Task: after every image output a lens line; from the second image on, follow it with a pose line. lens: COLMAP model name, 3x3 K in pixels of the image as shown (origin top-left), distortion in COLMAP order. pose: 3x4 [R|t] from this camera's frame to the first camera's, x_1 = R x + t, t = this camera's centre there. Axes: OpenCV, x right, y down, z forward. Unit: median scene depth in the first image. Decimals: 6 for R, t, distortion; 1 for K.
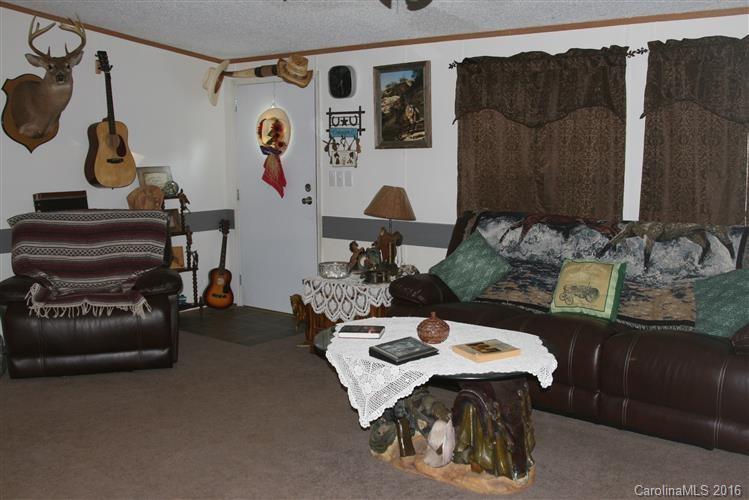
lens RADIAL K [[823.5, 0, 374.5], [0, 823.5, 250.0], [0, 0, 1]] dist [-0.118140, 0.001536]
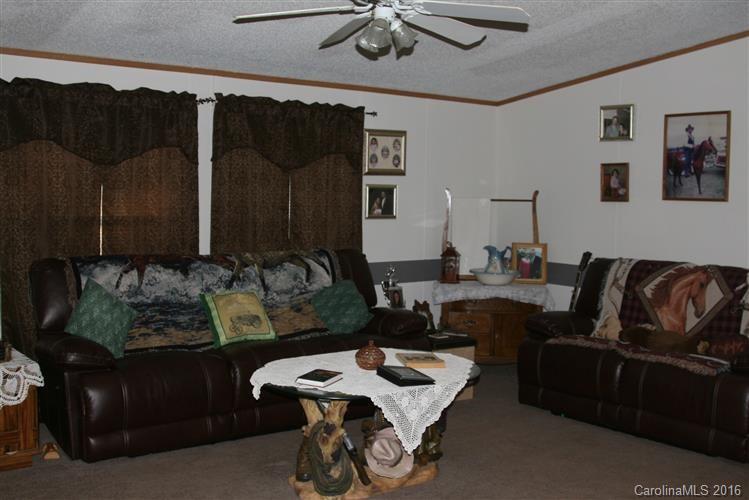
lens RADIAL K [[823.5, 0, 374.5], [0, 823.5, 250.0], [0, 0, 1]] dist [-0.118140, 0.001536]
pose [[0.199151, -0.054967, 0.978426, -0.719701], [0.099037, 0.994443, 0.035708, -0.059391], [-0.974952, 0.089789, 0.203488, 0.563352]]
